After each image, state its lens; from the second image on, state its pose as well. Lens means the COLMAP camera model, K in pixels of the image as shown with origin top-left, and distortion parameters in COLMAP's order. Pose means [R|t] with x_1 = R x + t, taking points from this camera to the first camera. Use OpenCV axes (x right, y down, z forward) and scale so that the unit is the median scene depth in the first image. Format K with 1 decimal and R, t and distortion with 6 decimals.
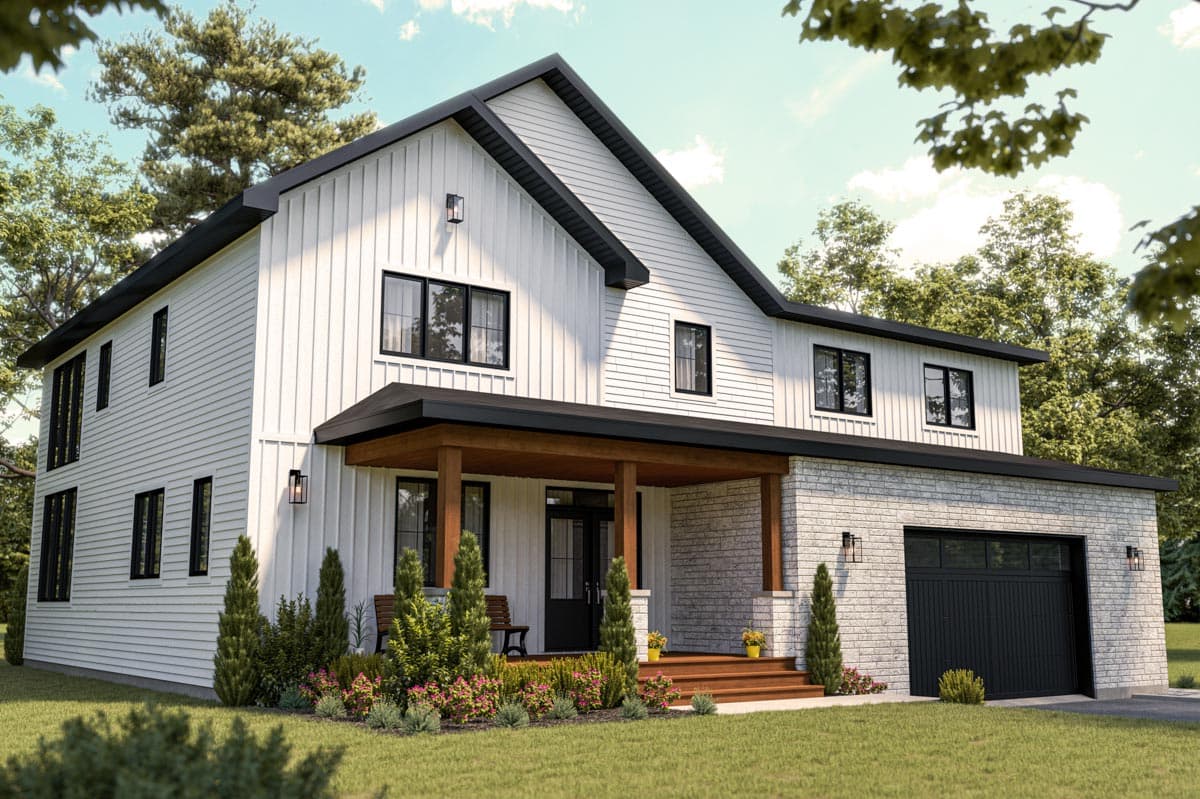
lens RADIAL K [[1250.3, 0, 600.0], [0, 1250.3, 399.5], [0, 0, 1]] dist [-0.010550, -0.004446]
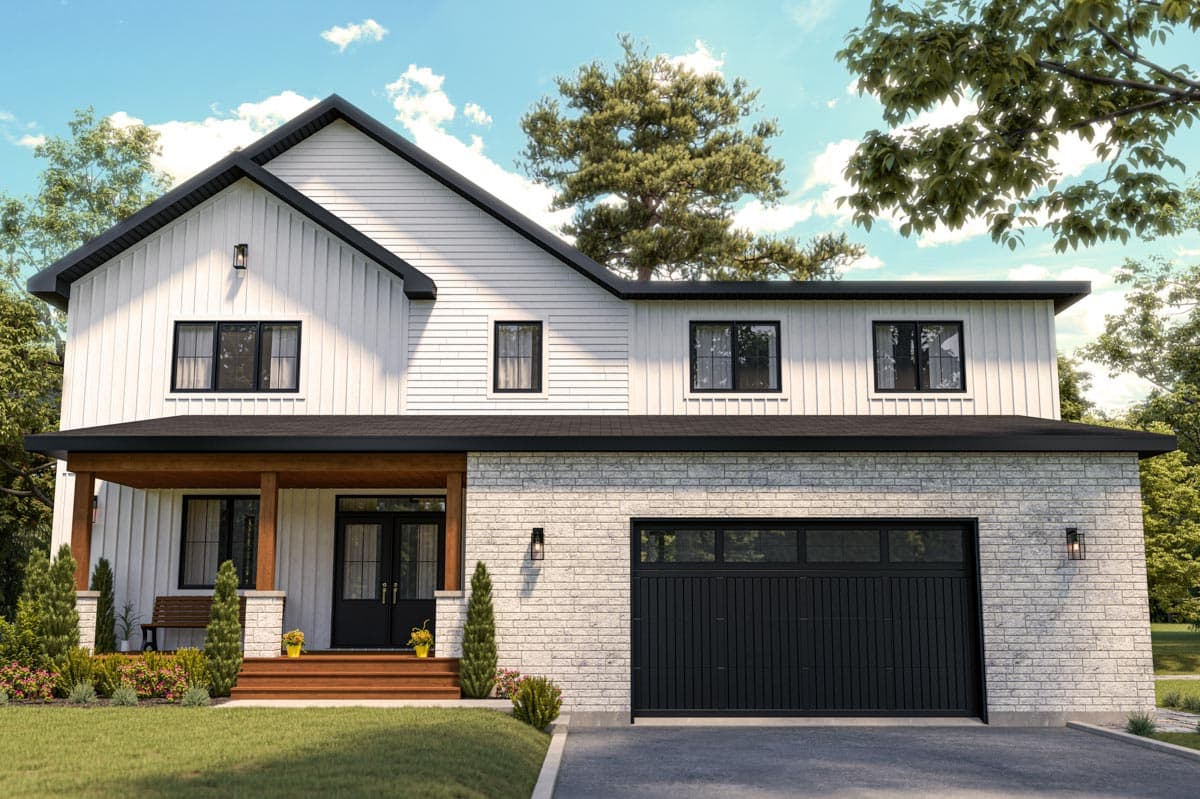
lens RADIAL K [[1250.3, 0, 600.0], [0, 1250.3, 399.5], [0, 0, 1]] dist [-0.010550, -0.004446]
pose [[0.806633, -0.095941, -0.583215, 0.746481], [0.095861, 0.994909, -0.031083, 0.040675], [0.583228, -0.030835, 0.811723, 0.246497]]
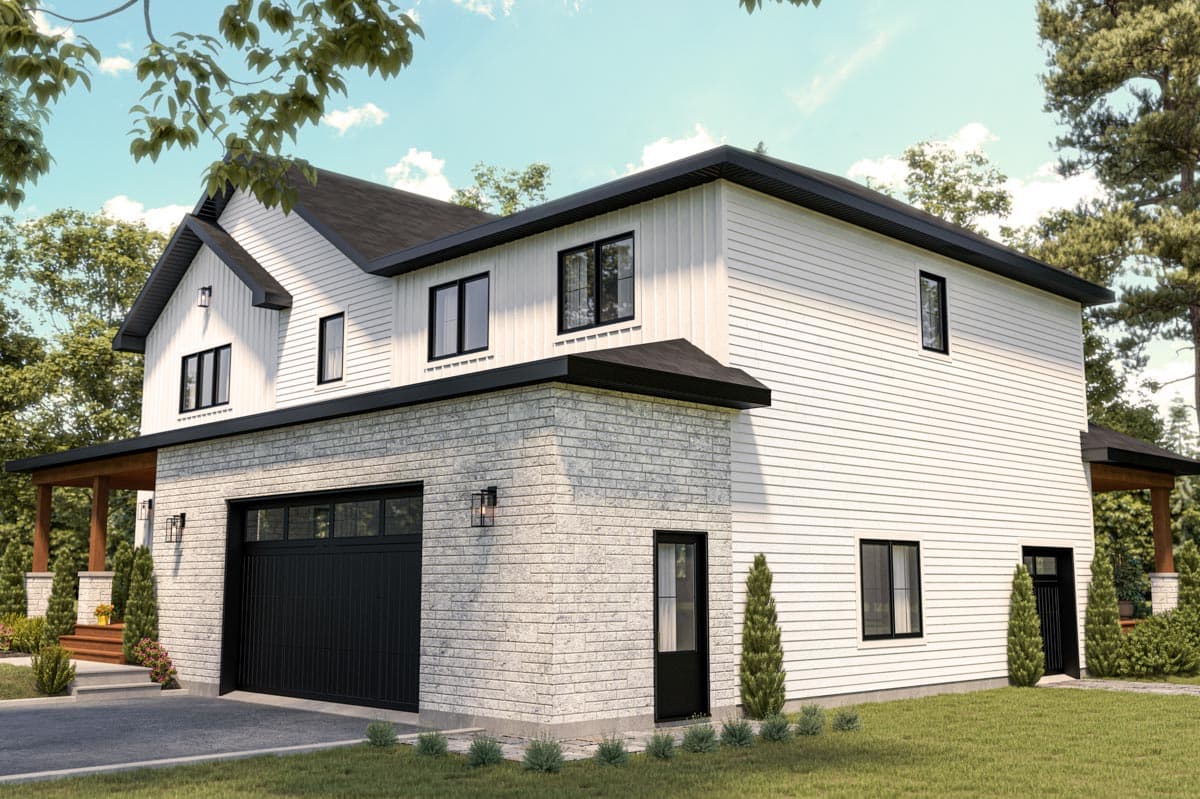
lens RADIAL K [[1250.3, 0, 600.0], [0, 1250.3, 399.5], [0, 0, 1]] dist [-0.010550, -0.004446]
pose [[0.143954, -0.144336, -0.979002, 1.198442], [0.160941, 0.979549, -0.120752, 0.182872], [0.976409, -0.140178, 0.164240, 1.108515]]
